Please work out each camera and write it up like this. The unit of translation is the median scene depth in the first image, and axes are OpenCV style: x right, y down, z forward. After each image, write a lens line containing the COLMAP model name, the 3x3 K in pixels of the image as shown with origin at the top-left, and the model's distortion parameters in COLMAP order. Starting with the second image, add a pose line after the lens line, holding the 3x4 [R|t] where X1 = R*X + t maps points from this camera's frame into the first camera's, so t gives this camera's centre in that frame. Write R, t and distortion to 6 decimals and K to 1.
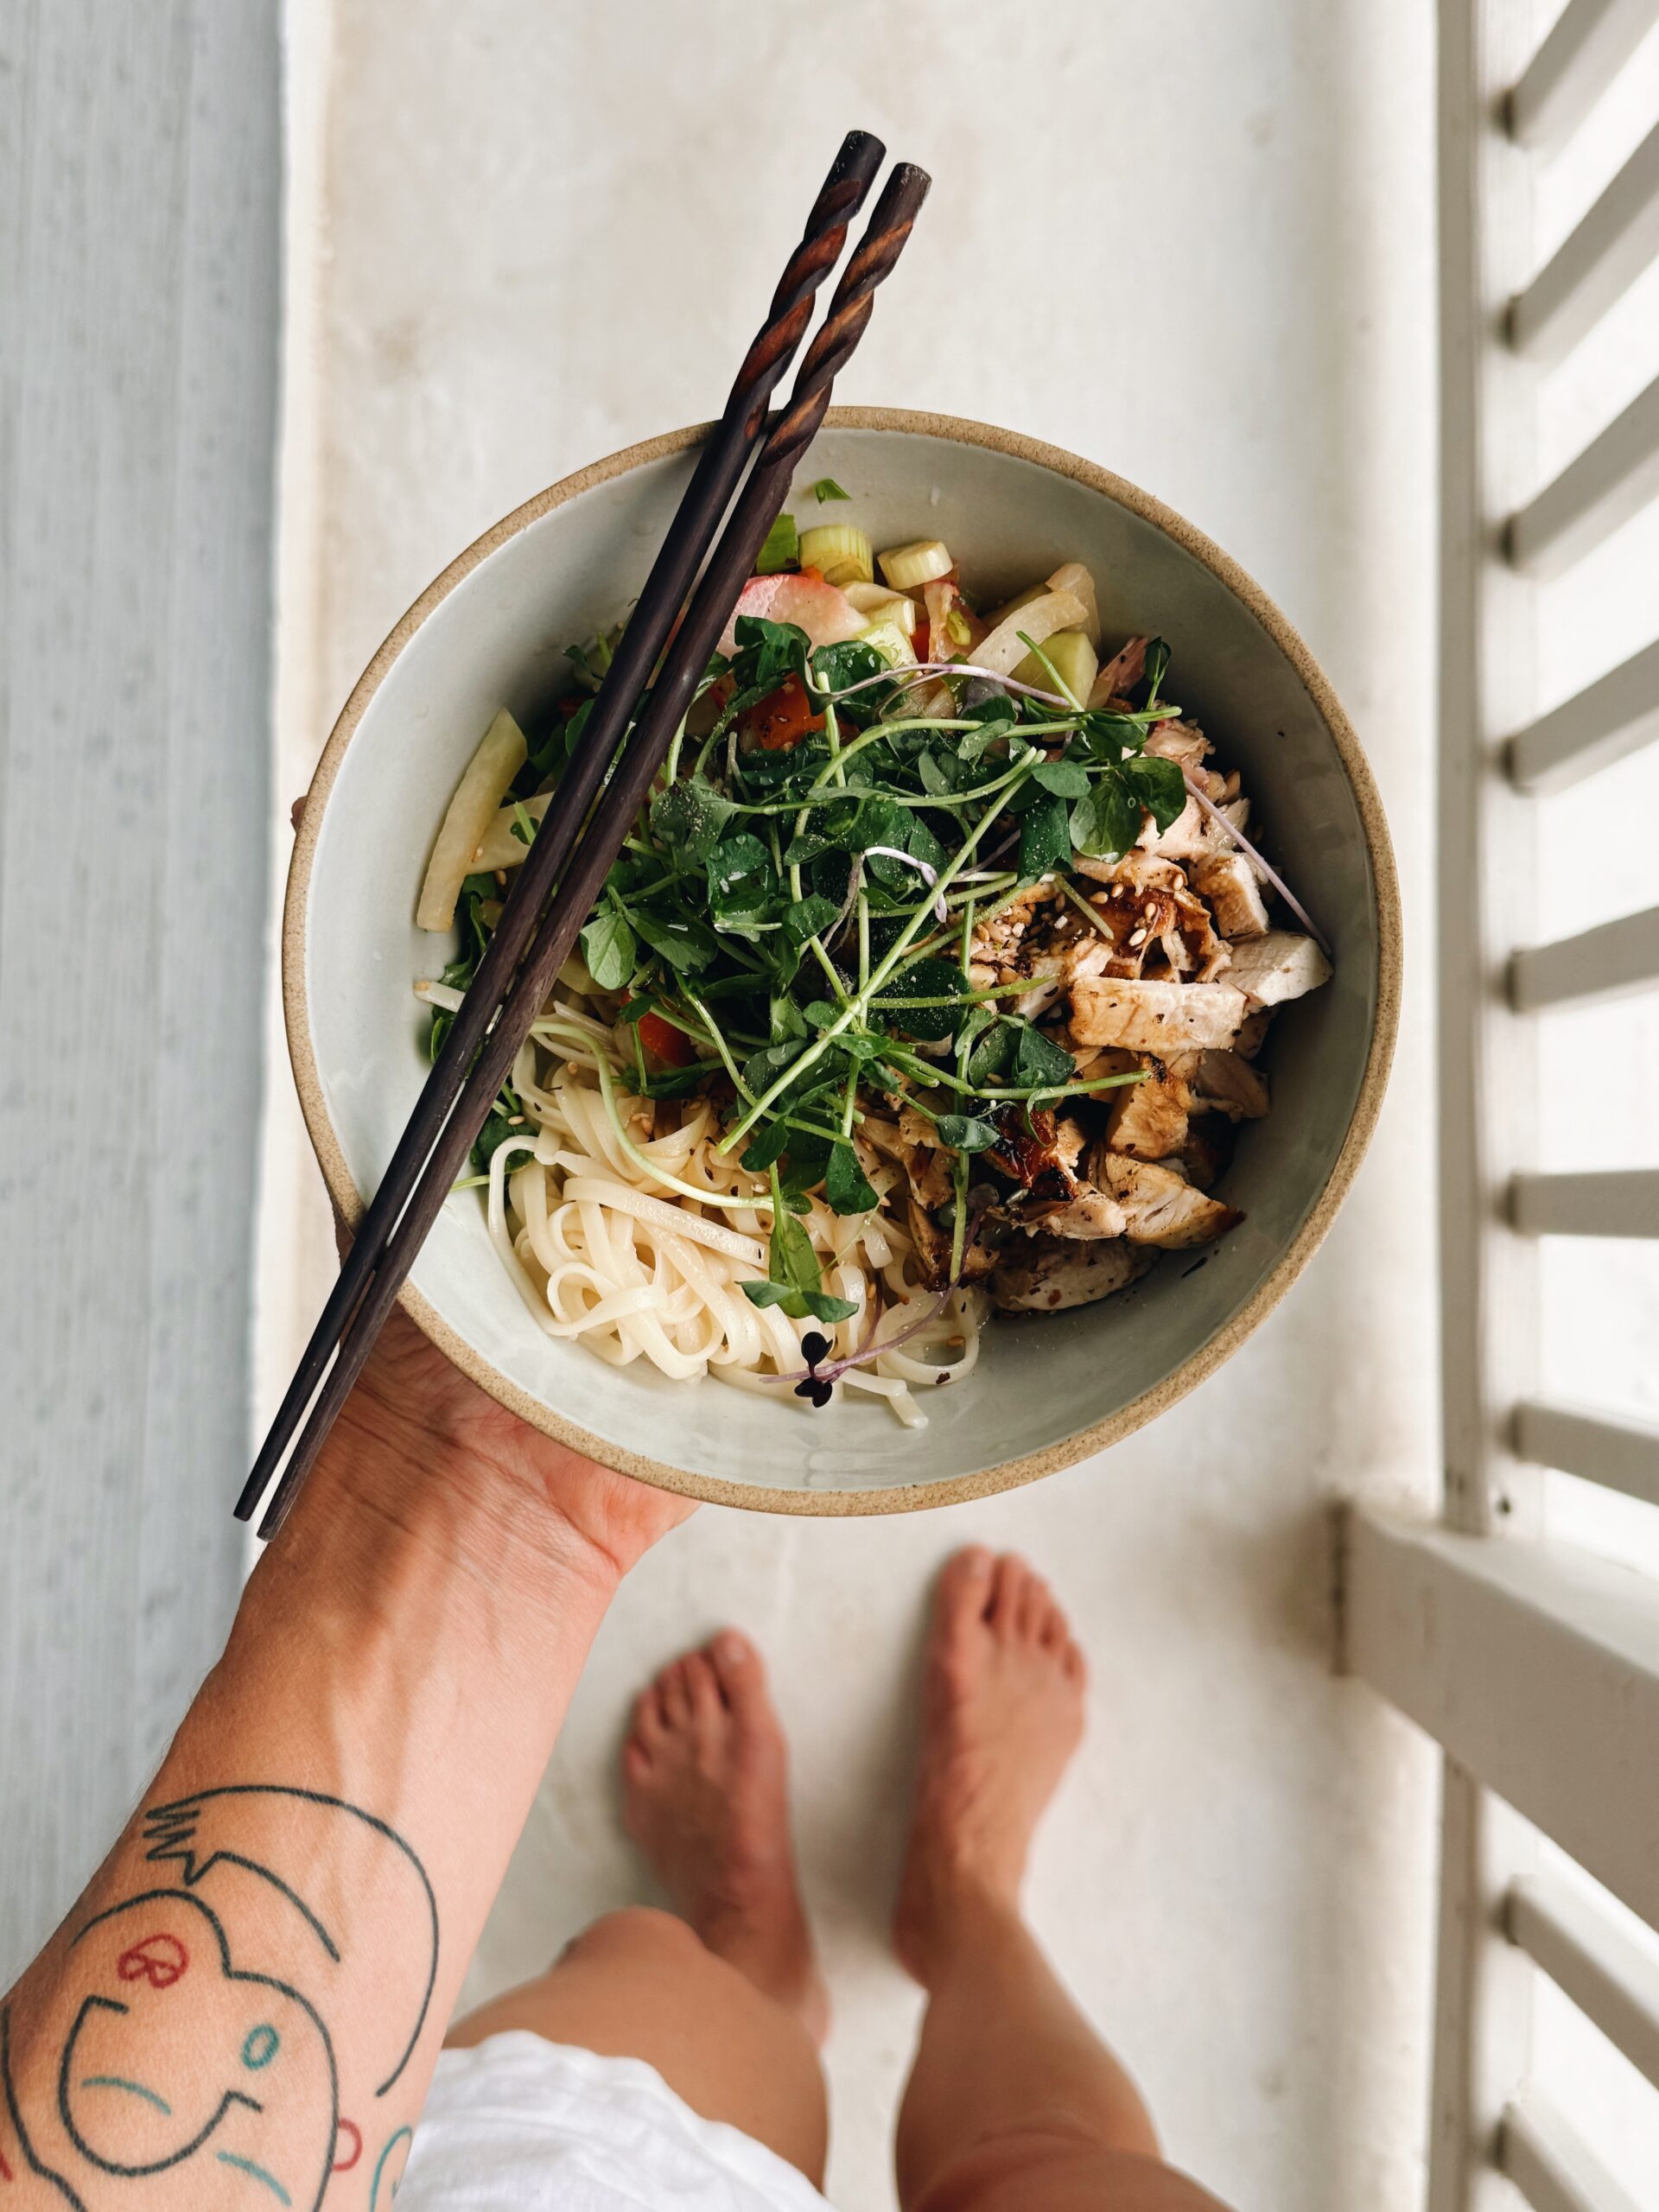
lens RADIAL K [[2240.8, 0, 829.5], [0, 2240.8, 1106.0], [0, 0, 1]] dist [0.165612, 0.001665]
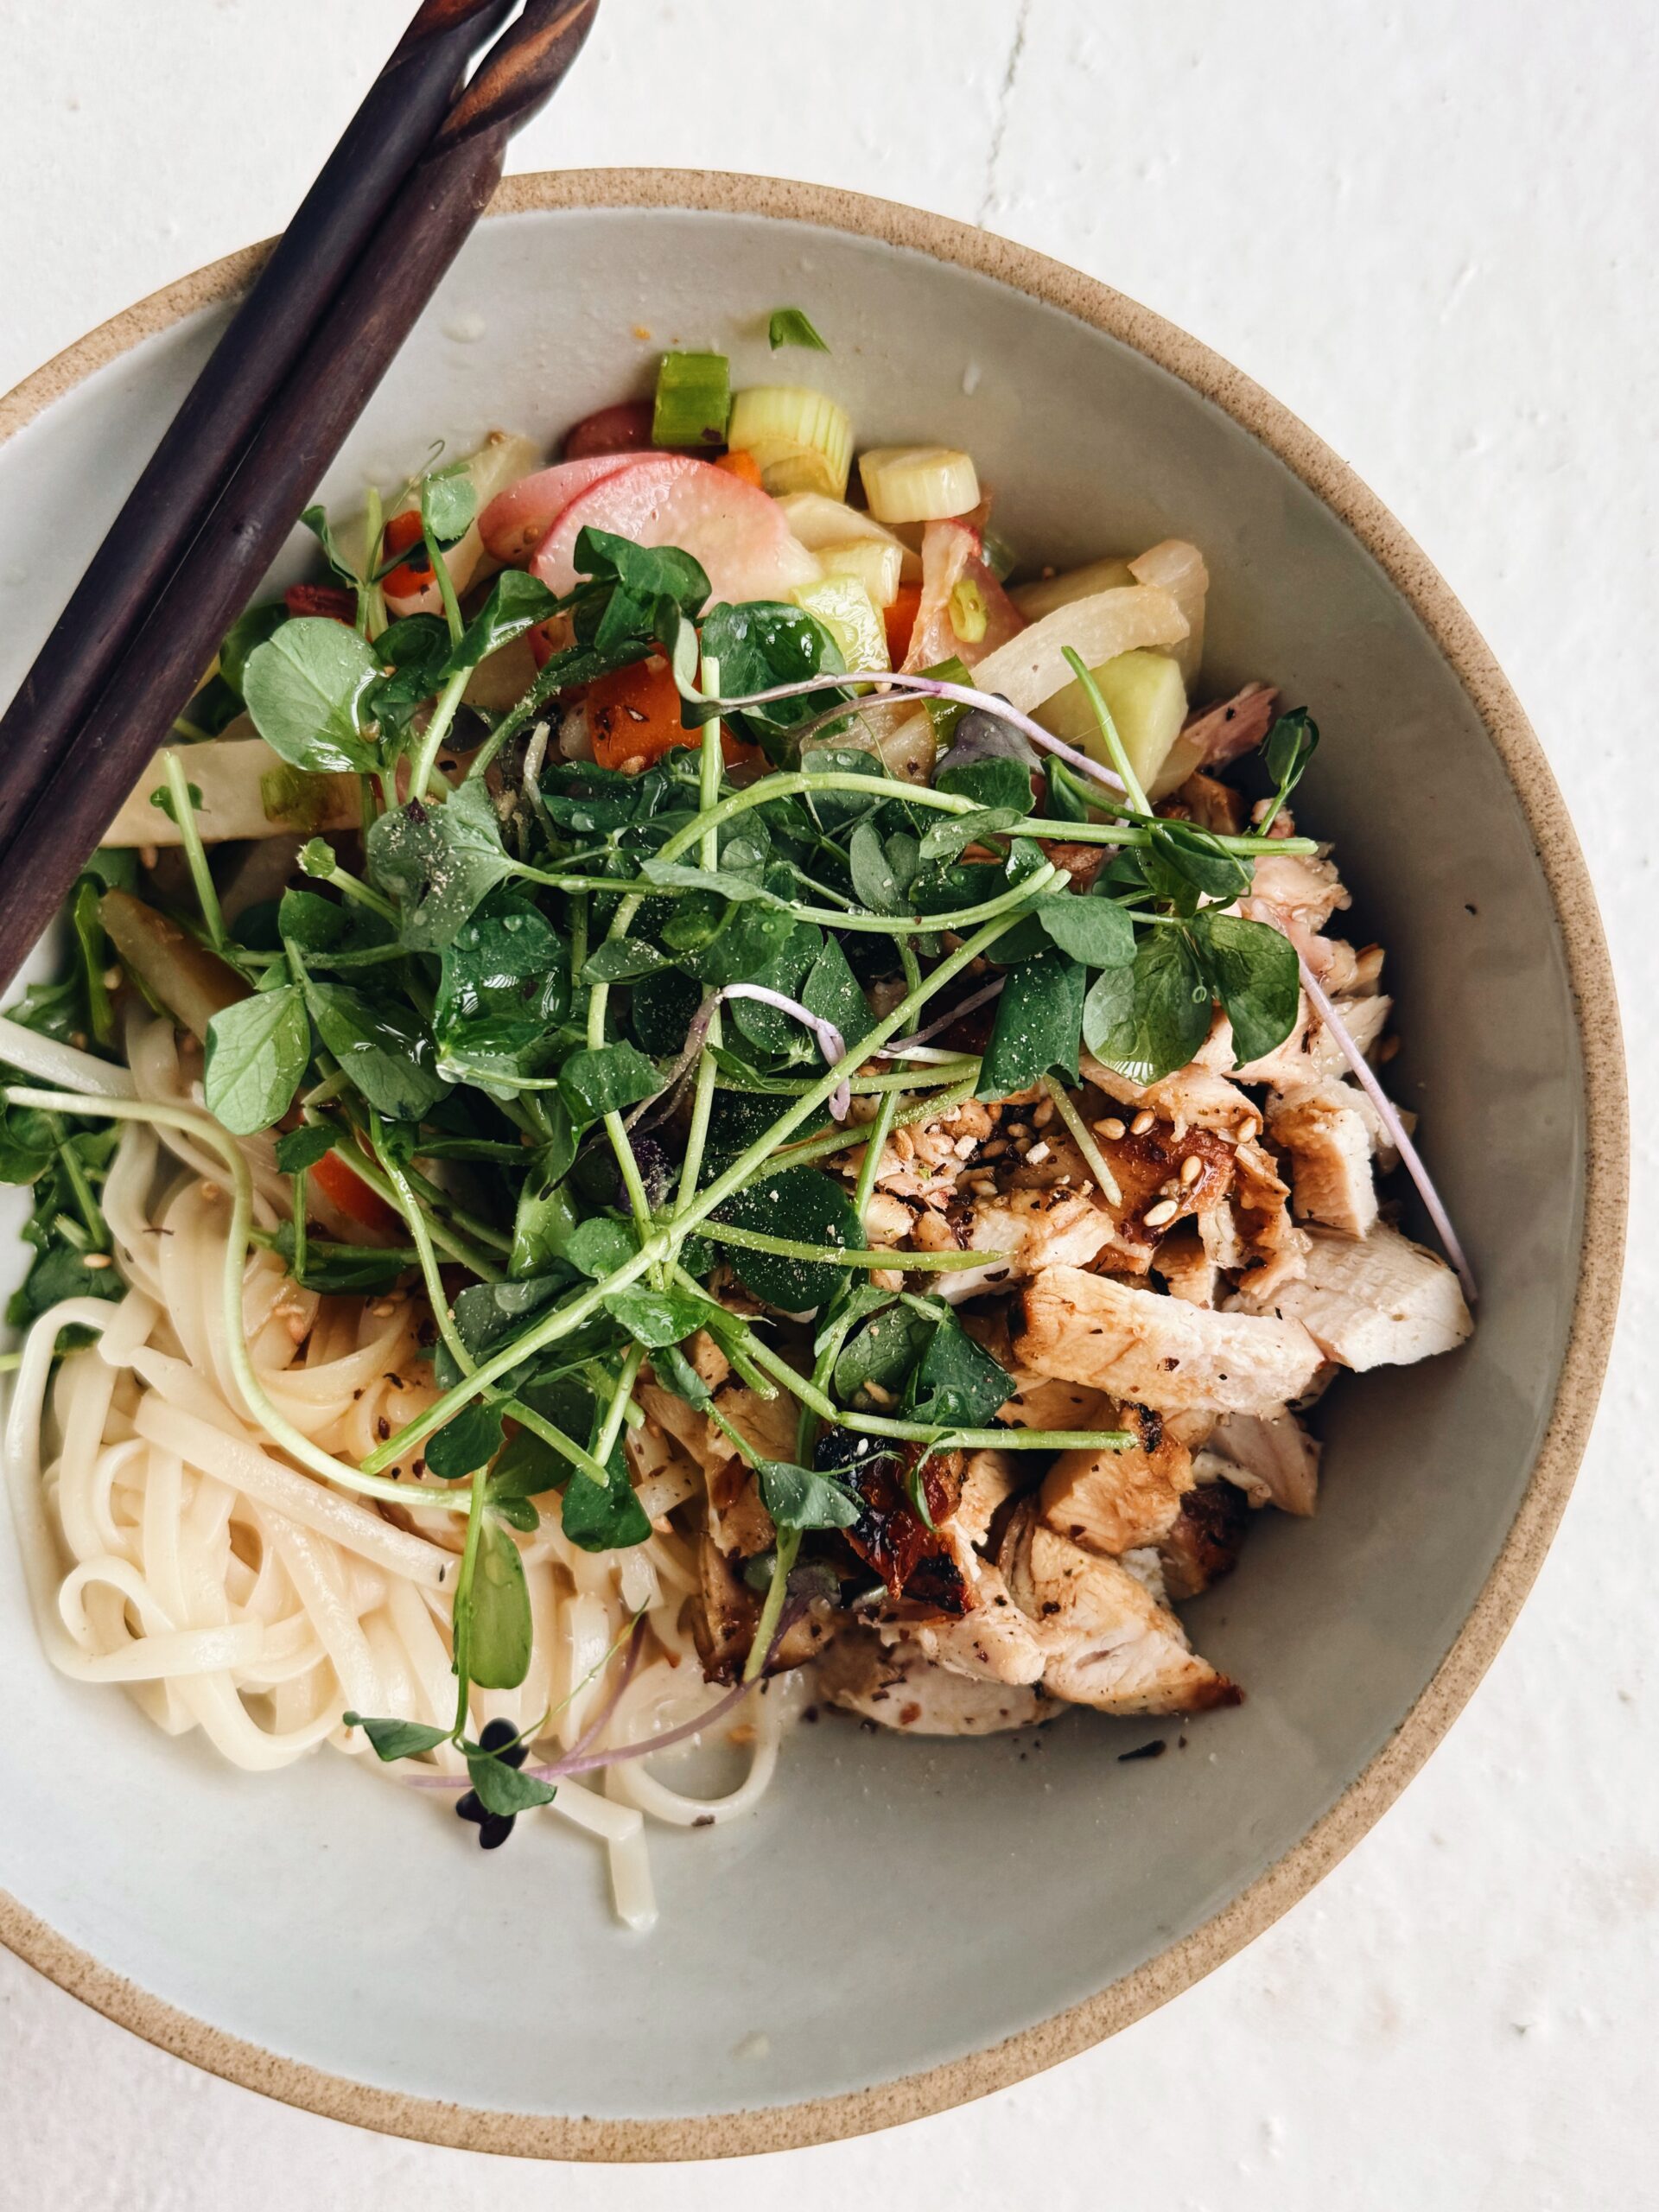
lens RADIAL K [[2262.8, 0, 829.5], [0, 2262.8, 1106.0], [0, 0, 1]] dist [0.184706, -0.432950]
pose [[0.981097, 0.191029, 0.030939, 0.028990], [-0.193053, 0.977227, 0.088078, -0.135733], [-0.013408, -0.092386, 0.995633, 0.413409]]
